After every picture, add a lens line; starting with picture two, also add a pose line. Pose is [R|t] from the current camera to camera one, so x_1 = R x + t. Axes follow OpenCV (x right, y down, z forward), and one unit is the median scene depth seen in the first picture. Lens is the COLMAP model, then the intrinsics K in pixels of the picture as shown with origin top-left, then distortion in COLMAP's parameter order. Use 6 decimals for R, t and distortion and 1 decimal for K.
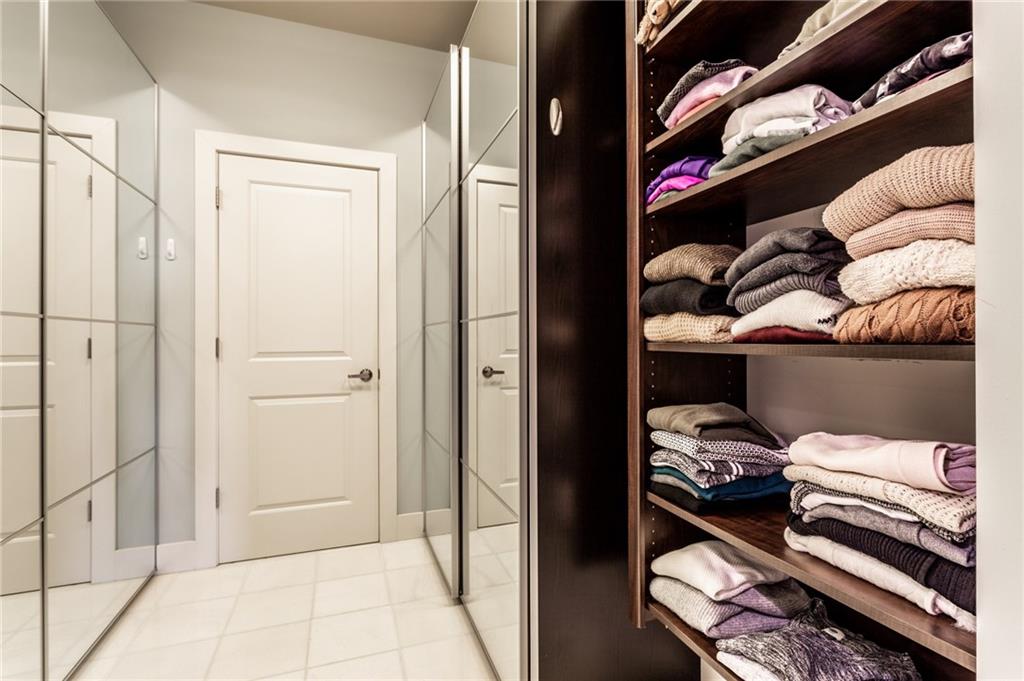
lens RADIAL K [[479.4, 0, 517.6], [0, 479.4, 340.1], [0, 0, 1]] dist [0.000758, 0.000851]
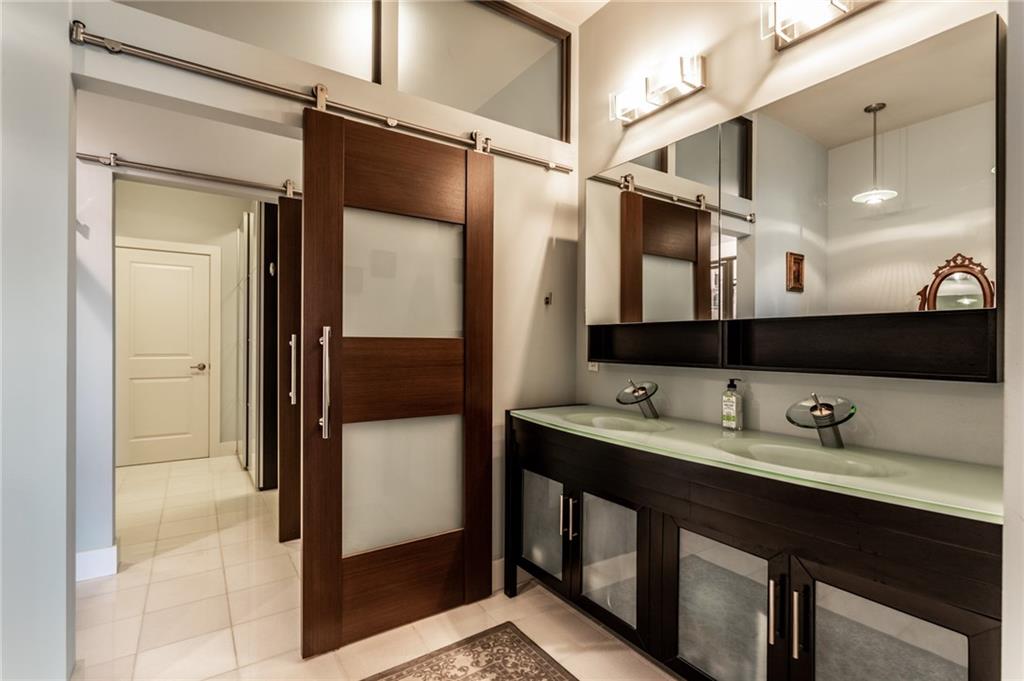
lens RADIAL K [[479.4, 0, 517.6], [0, 479.4, 340.1], [0, 0, 1]] dist [0.000758, 0.000851]
pose [[0.970966, 0.006094, 0.239140, 0.420034], [-0.005410, 0.999979, -0.003519, -0.028829], [-0.239156, 0.002123, 0.970979, -1.073741]]
